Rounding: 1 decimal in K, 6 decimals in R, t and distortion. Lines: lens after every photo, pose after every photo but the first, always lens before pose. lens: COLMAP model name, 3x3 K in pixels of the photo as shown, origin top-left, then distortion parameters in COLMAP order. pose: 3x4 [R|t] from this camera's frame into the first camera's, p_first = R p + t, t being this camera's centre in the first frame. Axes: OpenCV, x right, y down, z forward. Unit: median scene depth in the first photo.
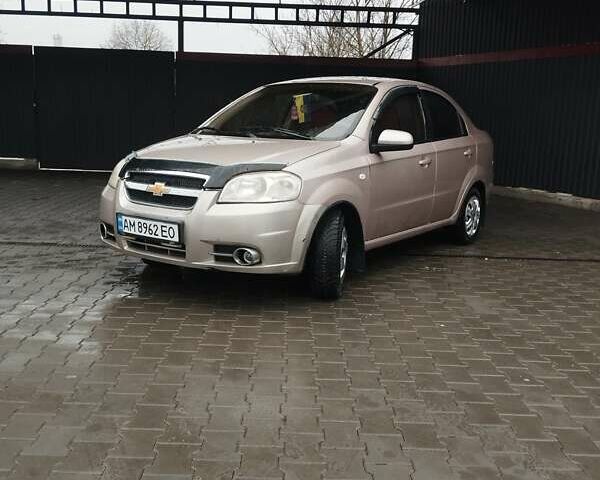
lens RADIAL K [[654.7, 0, 298.9], [0, 654.7, 244.4], [0, 0, 1]] dist [0.030099, 0.000000]
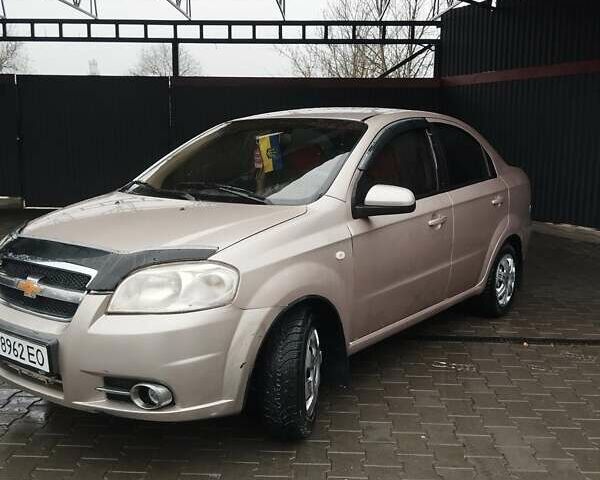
lens RADIAL K [[654.7, 0, 302.6], [0, 654.7, 236.1], [0, 0, 1]] dist [0.030099, 0.000000]
pose [[0.998743, -0.015393, -0.047712, 0.081495], [0.013561, 0.999168, -0.038470, -0.088208], [0.048265, 0.037774, 0.998120, 0.275363]]
